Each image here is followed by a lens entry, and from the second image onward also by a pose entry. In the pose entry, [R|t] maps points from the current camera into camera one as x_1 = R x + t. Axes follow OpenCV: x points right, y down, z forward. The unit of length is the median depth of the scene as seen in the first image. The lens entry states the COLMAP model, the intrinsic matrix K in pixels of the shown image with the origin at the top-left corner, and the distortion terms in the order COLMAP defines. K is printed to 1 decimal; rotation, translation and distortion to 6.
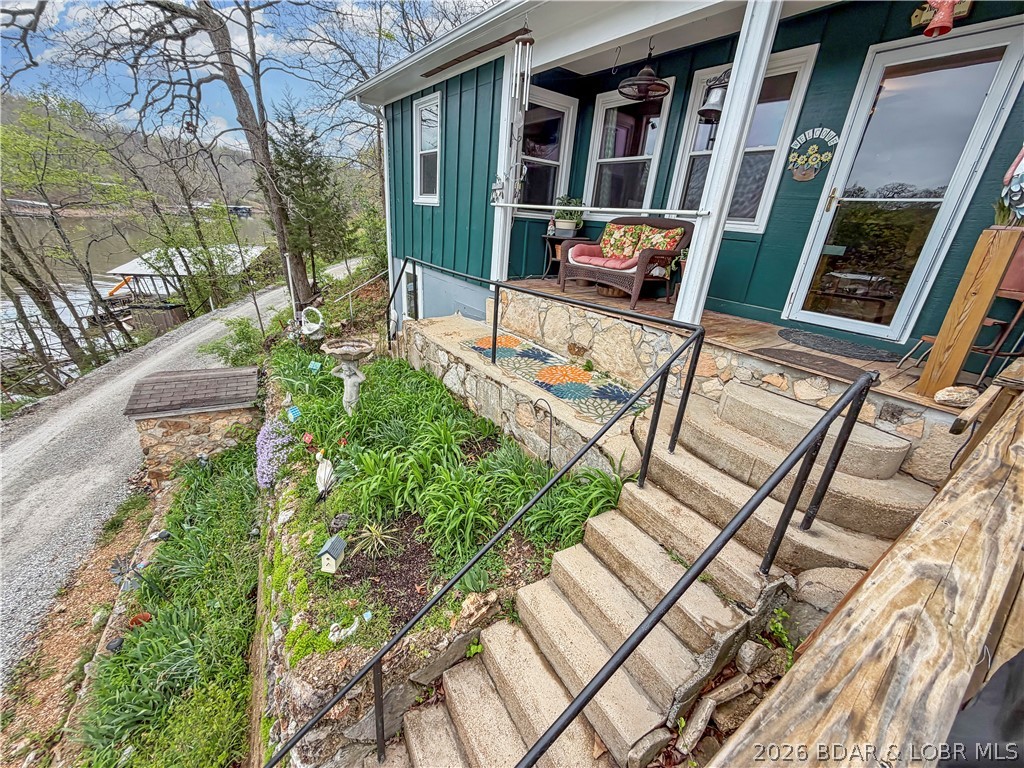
lens RADIAL K [[413.9, 0, 510.7], [0, 413.9, 386.1], [0, 0, 1]] dist [-0.002887, 0.000173]
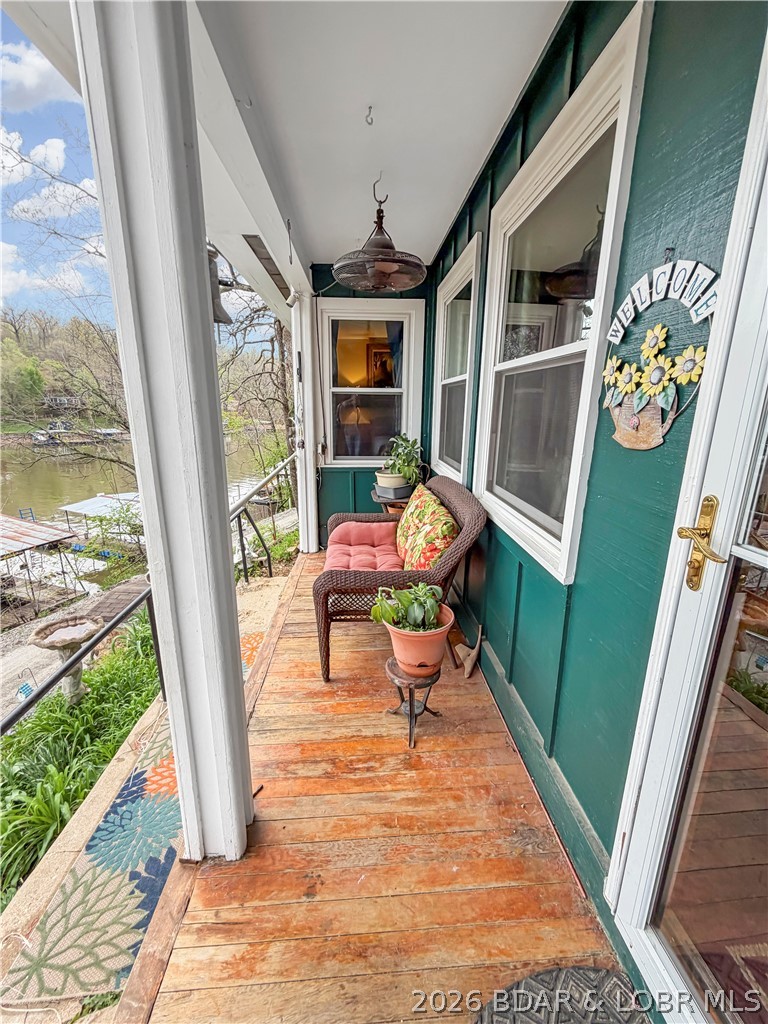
lens RADIAL K [[413.9, 0, 384.0], [0, 413.9, 512.0], [0, 0, 1]] dist [-0.002887, 0.000173]
pose [[0.844559, 0.060489, -0.532035, 0.731393], [-0.138711, 0.984396, -0.108273, -0.409985], [0.517184, 0.165243, 0.839771, 0.700822]]
